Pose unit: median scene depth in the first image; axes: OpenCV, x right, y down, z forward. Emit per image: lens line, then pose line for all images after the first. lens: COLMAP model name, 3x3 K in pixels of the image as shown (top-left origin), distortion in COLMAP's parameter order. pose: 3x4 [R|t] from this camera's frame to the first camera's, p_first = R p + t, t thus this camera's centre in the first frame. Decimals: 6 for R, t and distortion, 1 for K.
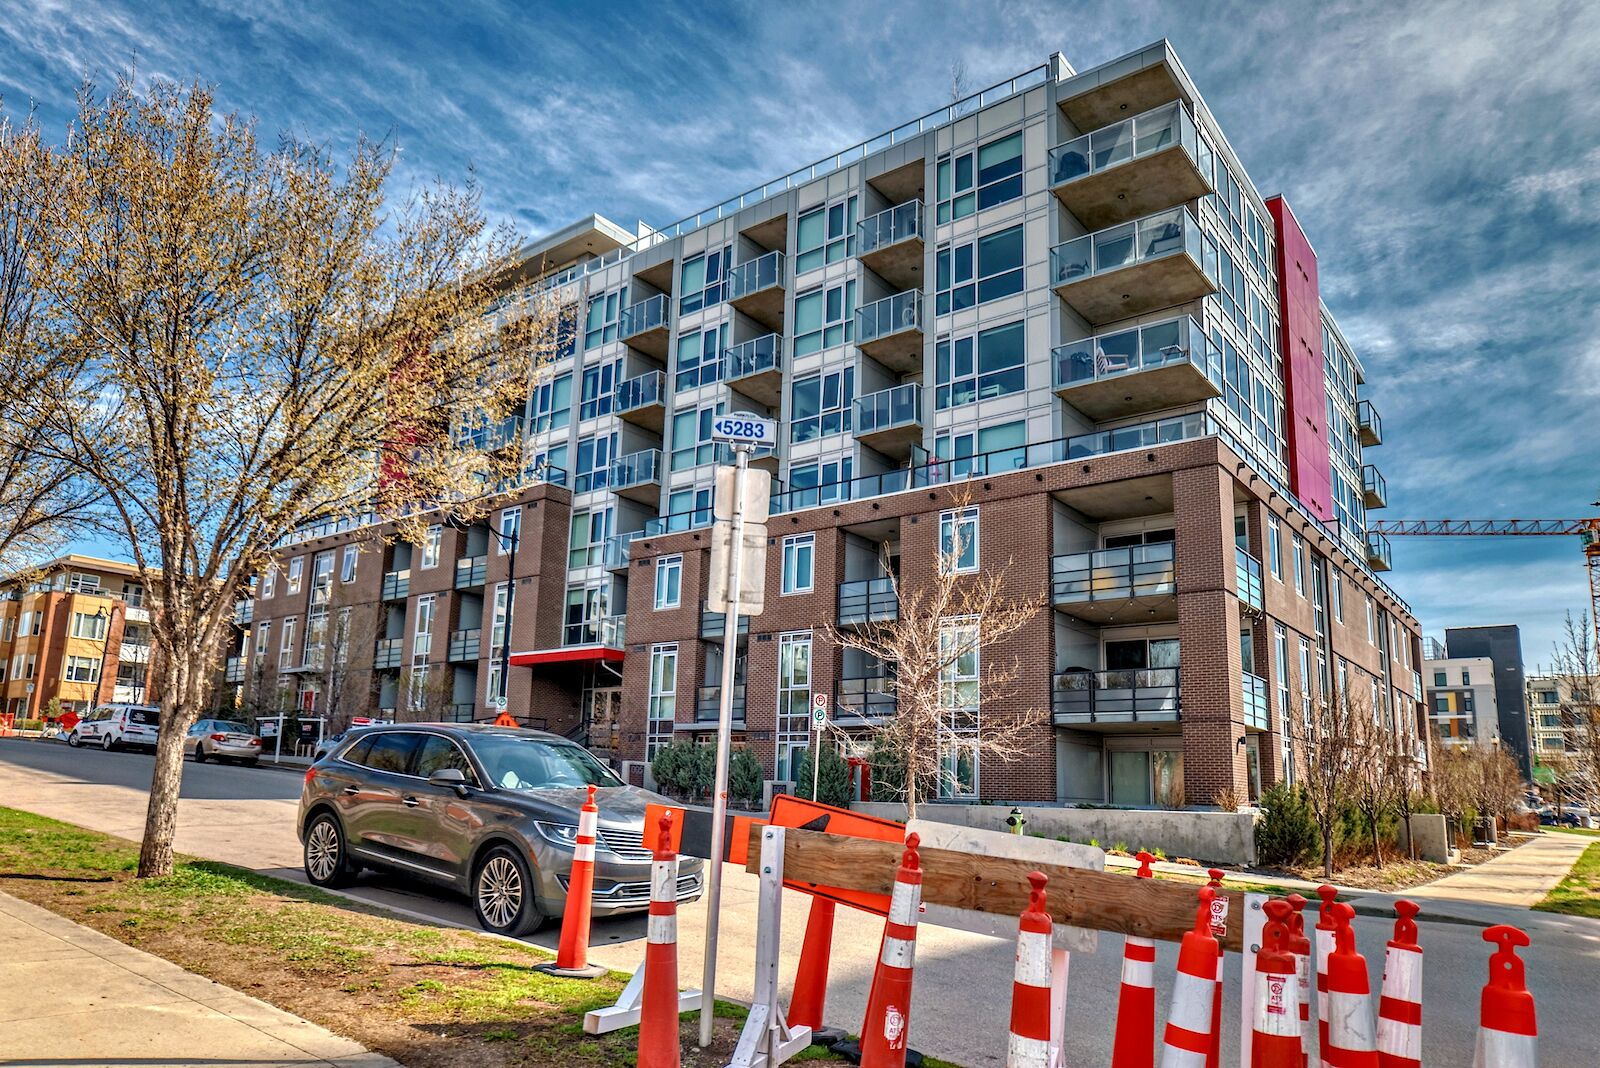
lens RADIAL K [[1043.0, 0, 801.0], [0, 1043.0, 594.5], [0, 0, 1]] dist [0.030366, 0.001144]
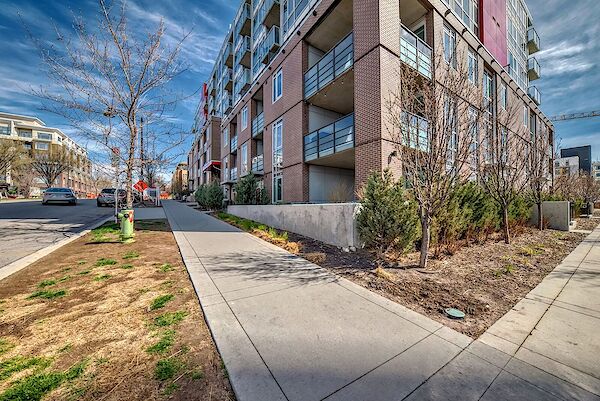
lens RADIAL K [[209.8, 0, 300.0], [0, 209.8, 200.5], [0, 0, 1]] dist [-0.000759, 0.000105]
pose [[0.941908, -0.034129, -0.334133, 0.333332], [0.088618, 0.984825, 0.149217, 0.124572], [0.323970, -0.170159, 0.930639, 0.577757]]
